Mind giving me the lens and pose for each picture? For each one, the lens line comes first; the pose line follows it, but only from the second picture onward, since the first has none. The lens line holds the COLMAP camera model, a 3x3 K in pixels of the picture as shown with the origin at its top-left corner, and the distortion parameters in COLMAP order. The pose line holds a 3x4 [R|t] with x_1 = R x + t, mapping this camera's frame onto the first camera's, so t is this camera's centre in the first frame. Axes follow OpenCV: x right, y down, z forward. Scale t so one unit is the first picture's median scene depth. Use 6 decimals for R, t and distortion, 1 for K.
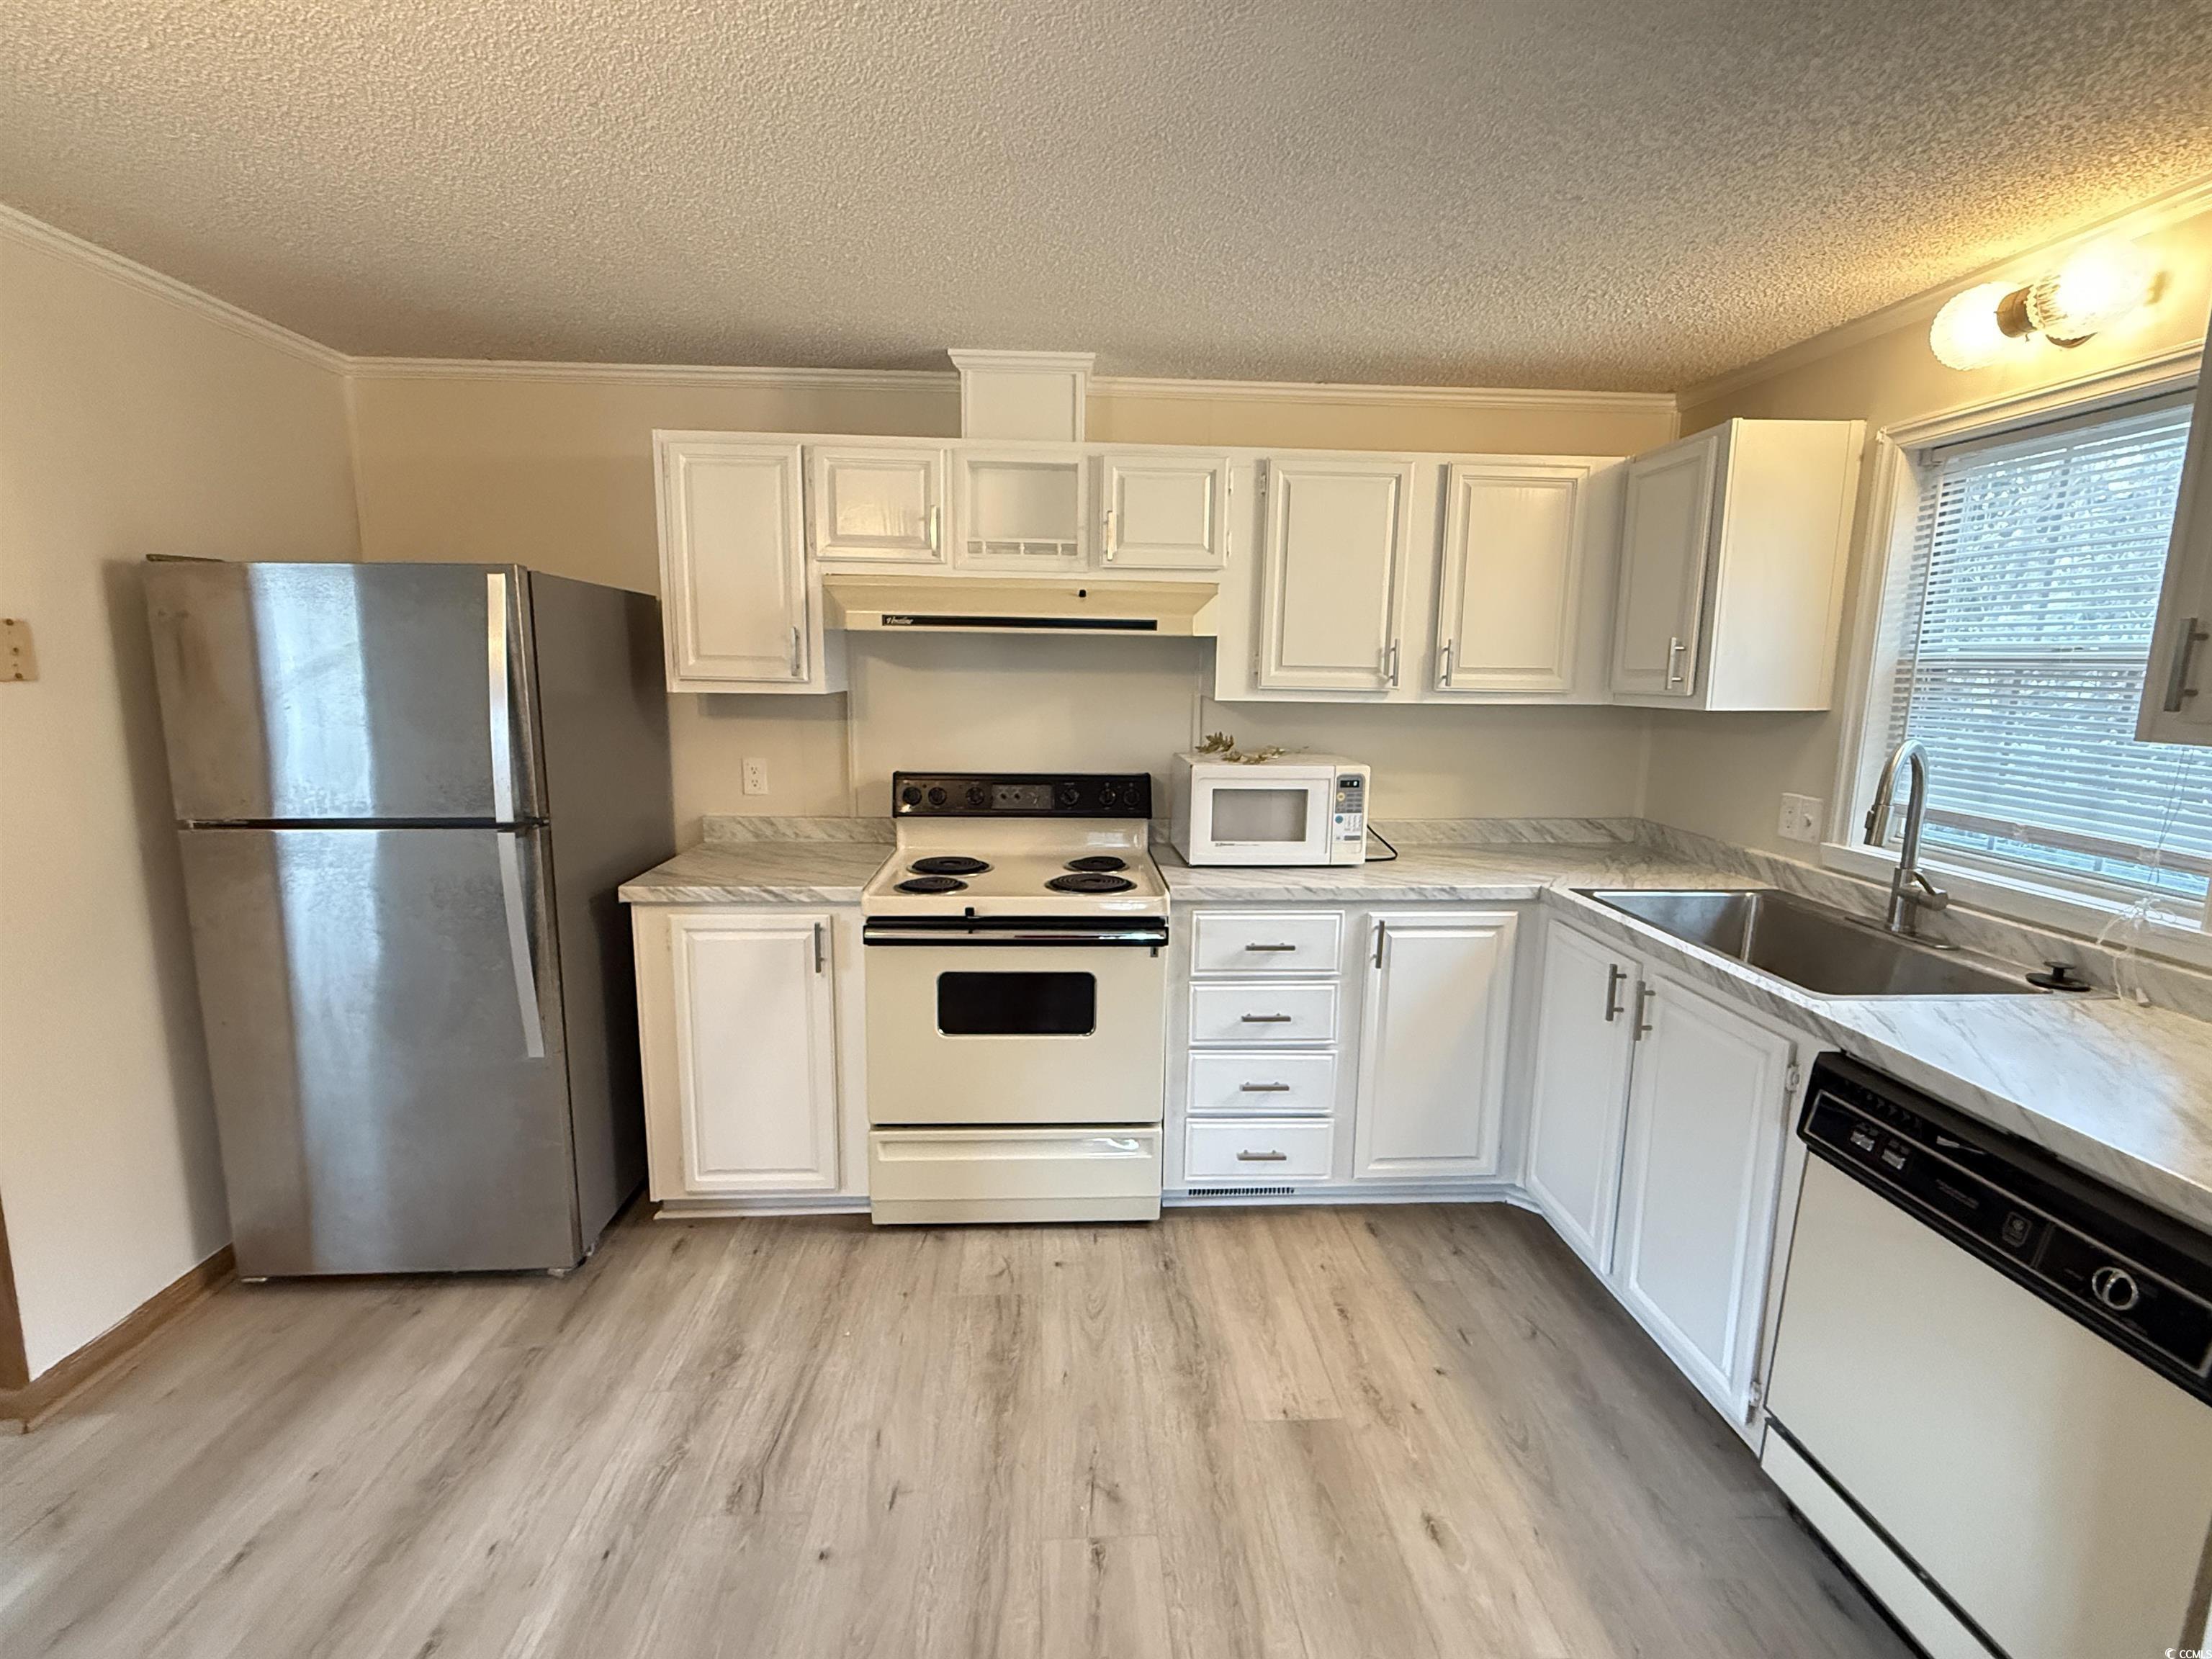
lens RADIAL K [[999.3, 0, 1106.5], [0, 999.3, 824.6], [0, 0, 1]] dist [0.001872, -0.001089]
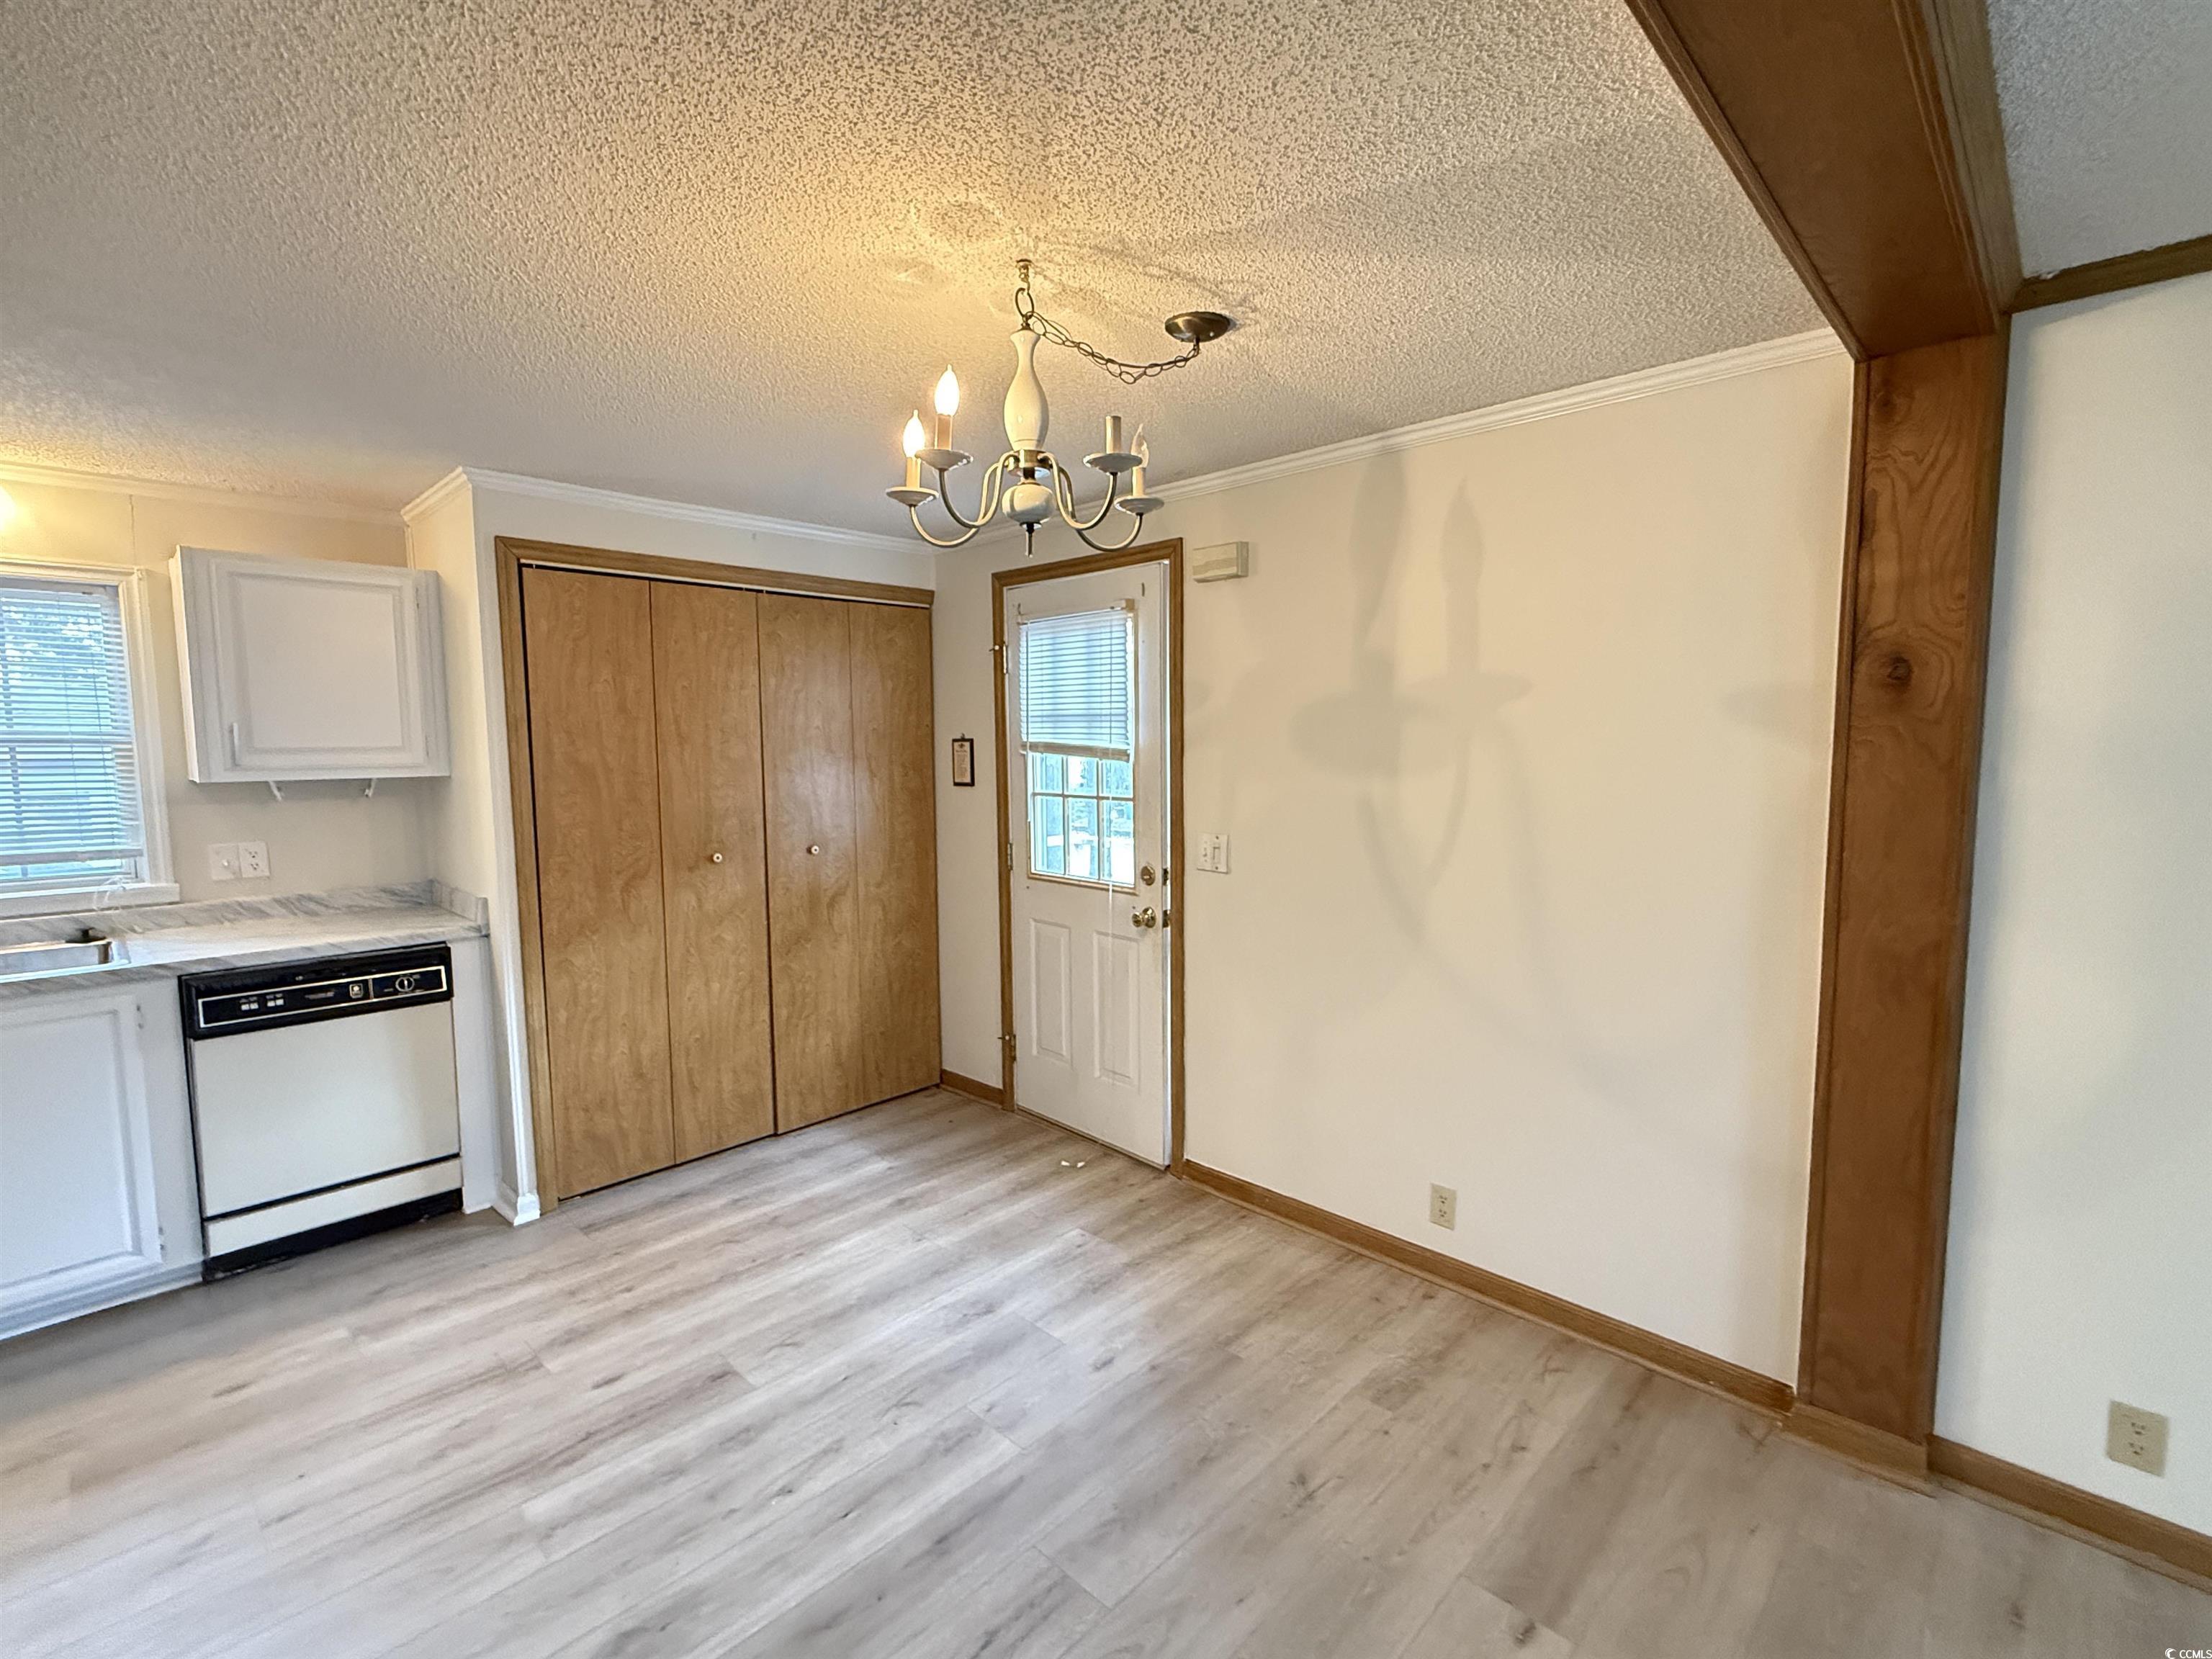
lens RADIAL K [[999.3, 0, 1108.5], [0, 999.3, 822.3], [0, 0, 1]] dist [0.001872, -0.001089]
pose [[-0.675837, -0.071051, 0.733619, -1.026522], [0.115862, 0.972727, 0.200944, -0.122729], [-0.727888, 0.220804, -0.649172, 0.624805]]
